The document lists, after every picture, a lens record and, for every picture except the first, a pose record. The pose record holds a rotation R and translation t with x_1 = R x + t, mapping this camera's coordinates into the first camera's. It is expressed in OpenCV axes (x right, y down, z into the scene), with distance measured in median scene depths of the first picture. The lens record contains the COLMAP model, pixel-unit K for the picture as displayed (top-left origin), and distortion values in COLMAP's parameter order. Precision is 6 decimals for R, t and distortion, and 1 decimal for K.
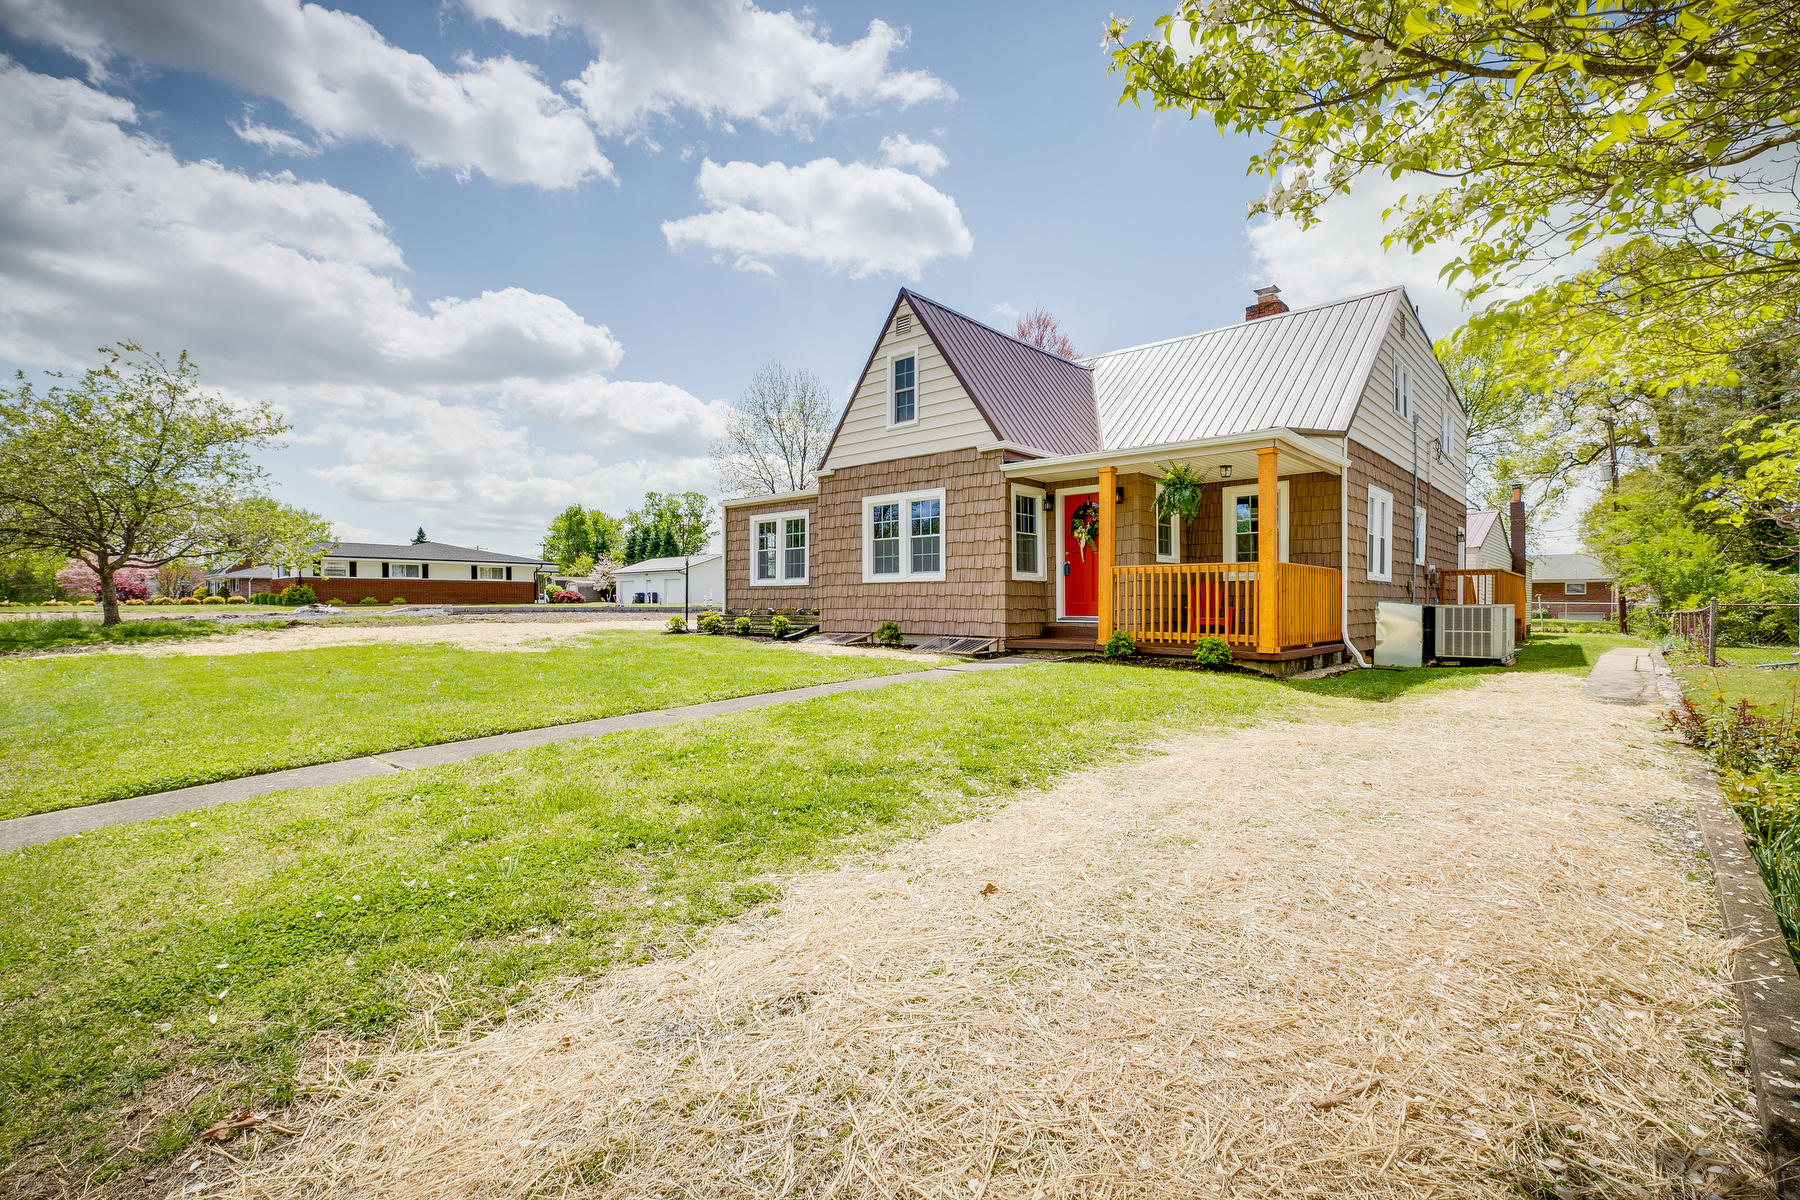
lens RADIAL K [[811.7, 0, 904.0], [0, 811.7, 605.7], [0, 0, 1]] dist [0.000809, -0.000158]
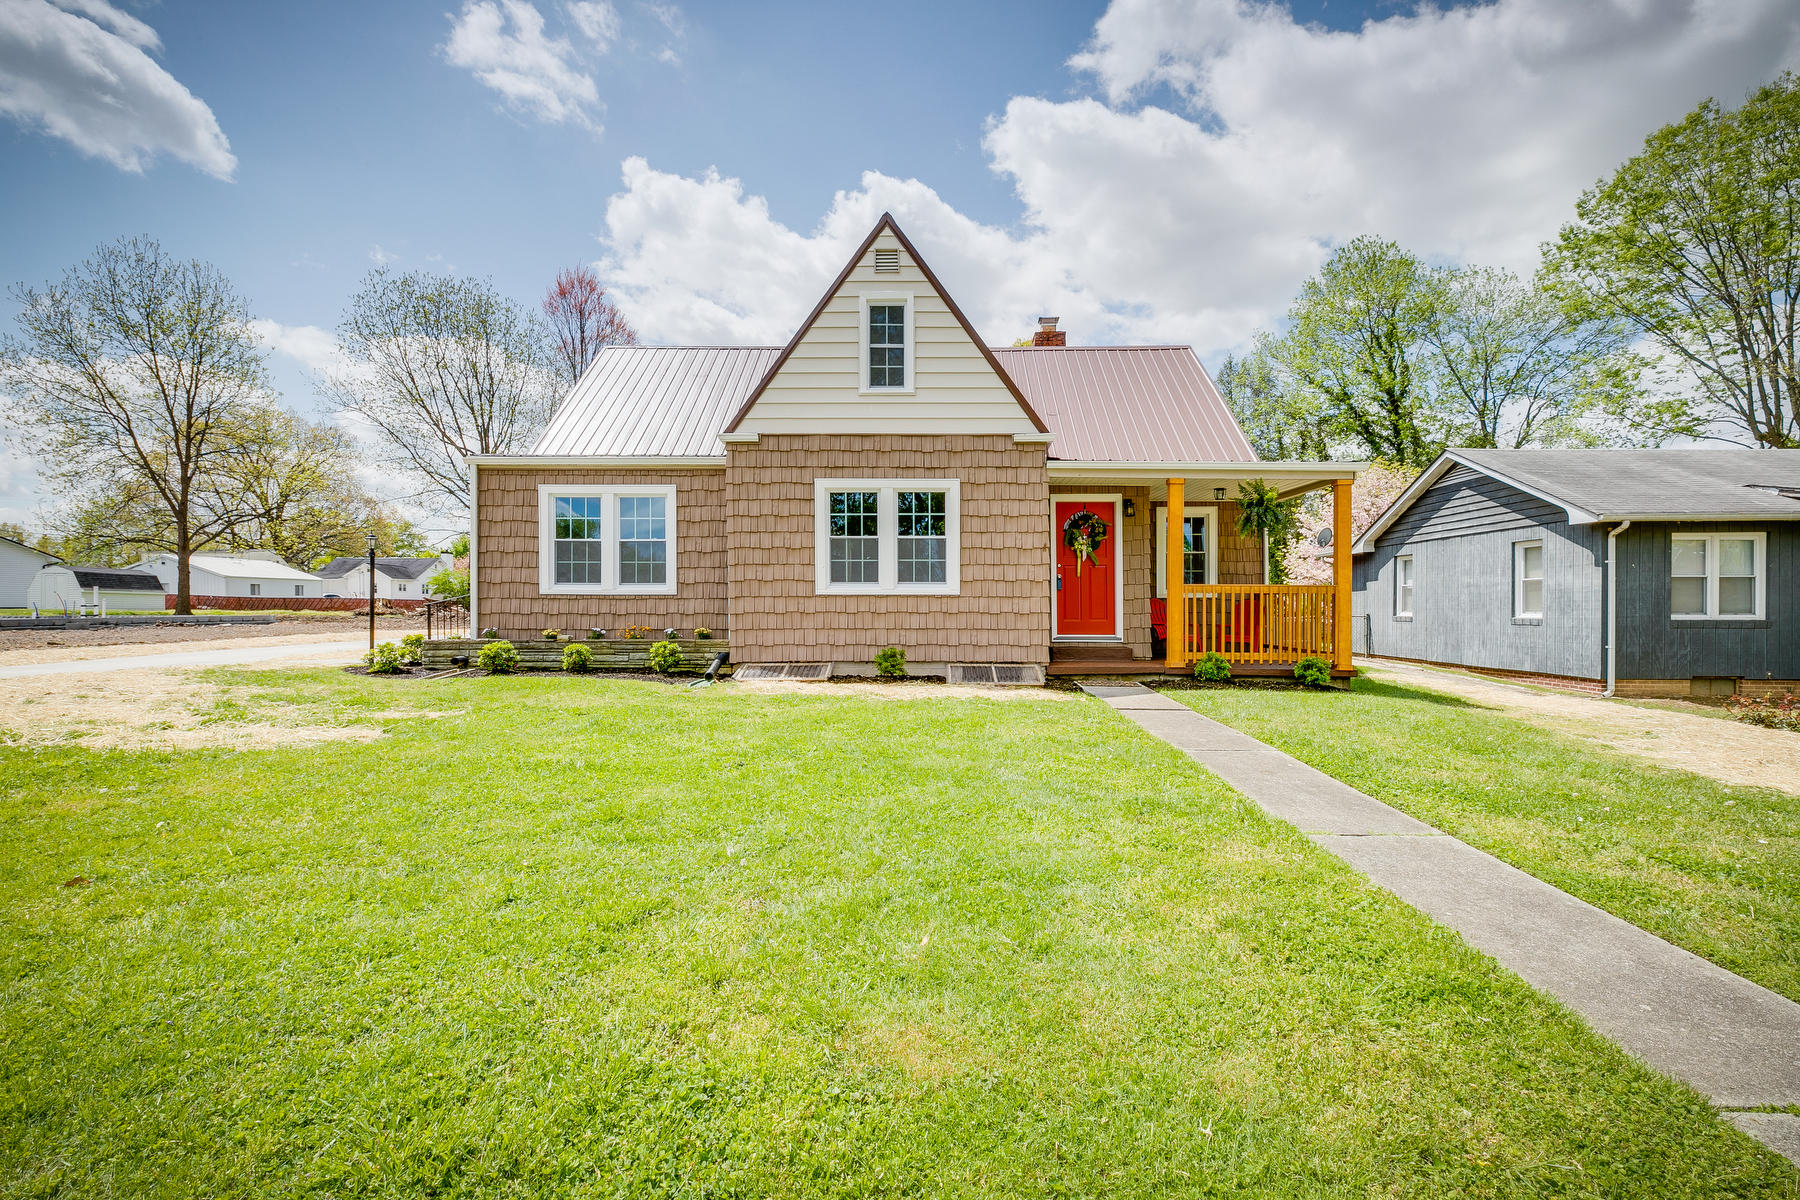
lens RADIAL K [[811.7, 0, 904.0], [0, 811.7, 605.7], [0, 0, 1]] dist [0.000809, -0.000158]
pose [[0.755717, -0.000588, 0.654898, -0.493514], [-0.001409, 0.999996, 0.002525, -0.020796], [-0.654897, -0.002831, 0.755713, 0.405892]]
